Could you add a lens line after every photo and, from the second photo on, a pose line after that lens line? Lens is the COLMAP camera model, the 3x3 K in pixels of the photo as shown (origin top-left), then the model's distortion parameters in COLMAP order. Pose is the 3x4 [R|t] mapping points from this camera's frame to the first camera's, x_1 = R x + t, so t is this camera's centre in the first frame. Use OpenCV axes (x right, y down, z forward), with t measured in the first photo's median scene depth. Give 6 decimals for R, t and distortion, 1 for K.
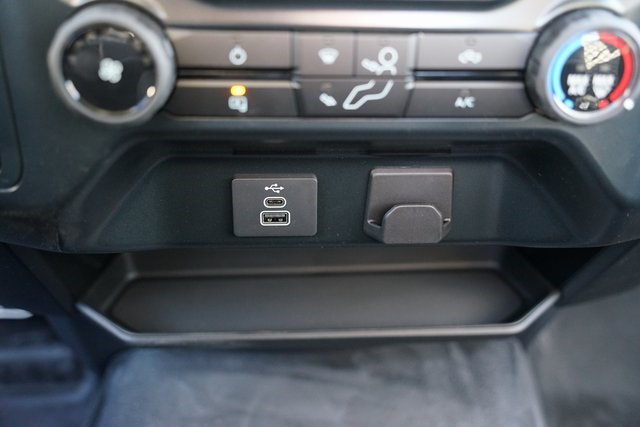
lens RADIAL K [[671.6, 0, 319.7], [0, 671.6, 214.6], [0, 0, 1]] dist [0.047227, 0.000000]
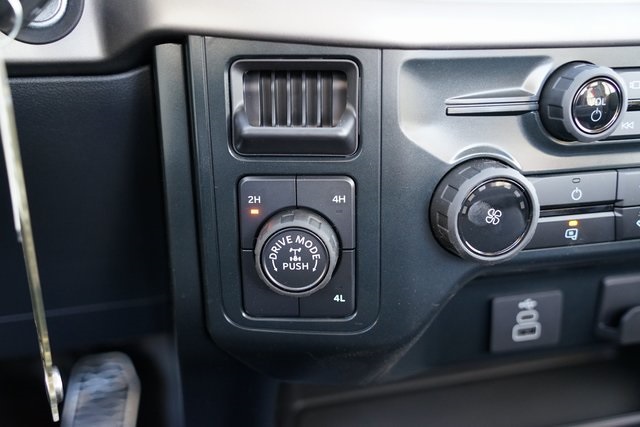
lens RADIAL K [[635.2, 0, 324.8], [0, 635.2, 208.9], [0, 0, 1]] dist [0.041347, 0.000000]
pose [[0.981560, -0.081811, 0.172761, -0.689361], [0.110414, 0.980420, -0.163050, -0.071264], [-0.156039, 0.179119, 0.971374, -0.008607]]
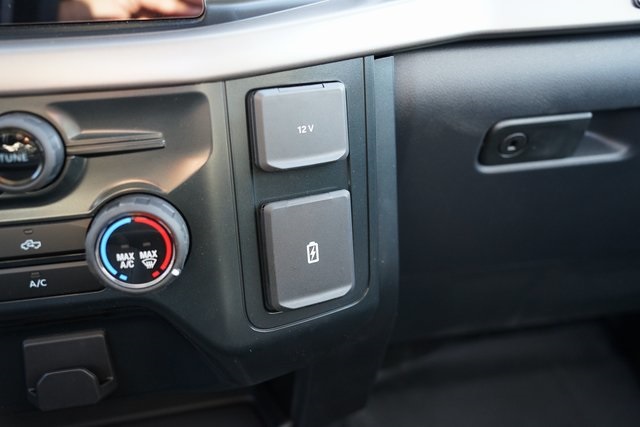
lens RADIAL K [[635.2, 0, 317.3], [0, 635.2, 214.7], [0, 0, 1]] dist [0.041347, 0.000000]
pose [[0.991638, -0.096404, 0.085790, 0.574611], [0.110194, 0.978540, -0.174115, -0.042199], [-0.067163, 0.182112, 0.980981, -0.080989]]
